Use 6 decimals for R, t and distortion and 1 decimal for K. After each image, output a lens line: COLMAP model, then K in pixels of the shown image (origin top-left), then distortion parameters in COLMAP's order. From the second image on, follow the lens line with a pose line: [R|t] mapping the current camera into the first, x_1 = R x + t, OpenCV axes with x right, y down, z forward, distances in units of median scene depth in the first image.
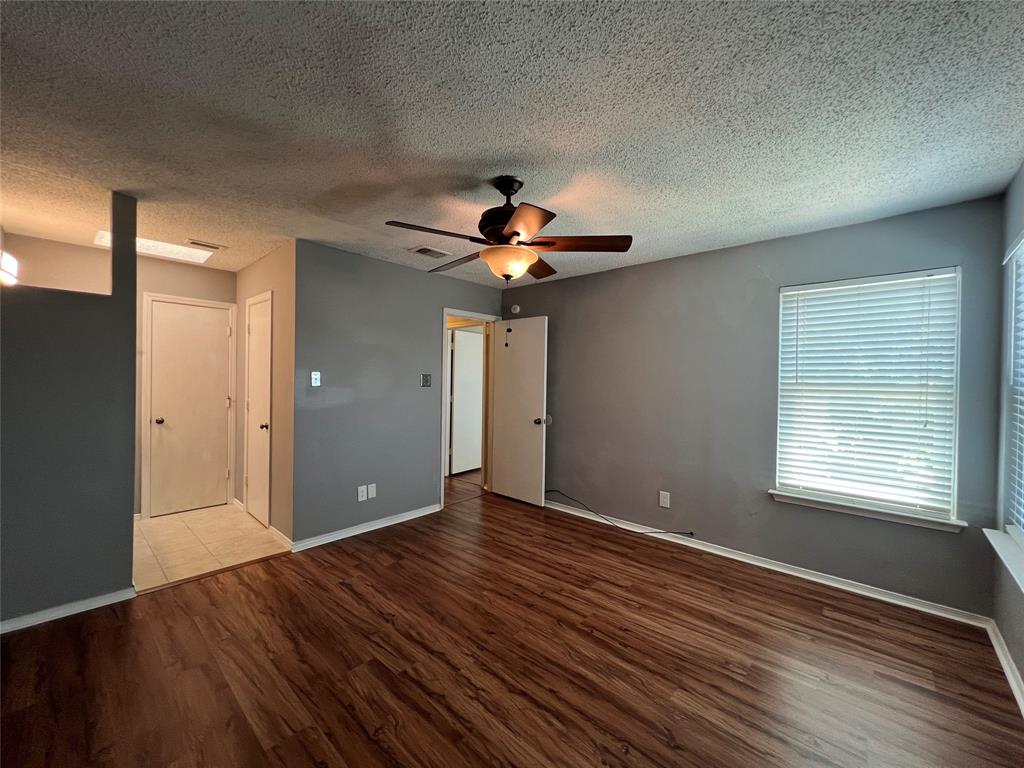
lens RADIAL K [[410.9, 0, 512.0], [0, 410.9, 383.1], [0, 0, 1]] dist [-0.001821, 0.000507]
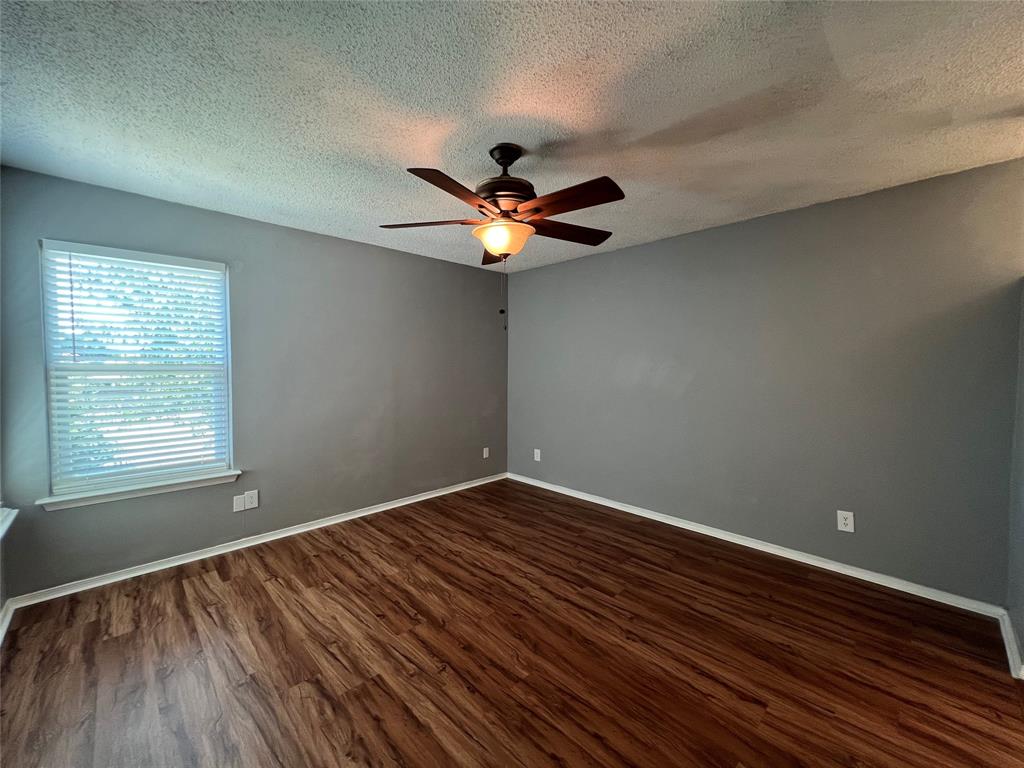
lens RADIAL K [[410.9, 0, 511.3], [0, 410.9, 381.0], [0, 0, 1]] dist [-0.001821, 0.000507]
pose [[-0.997993, -0.019253, 0.060328, -0.090316], [-0.016276, 0.998644, 0.049457, -0.018425], [-0.061198, 0.048376, -0.996953, 2.016432]]
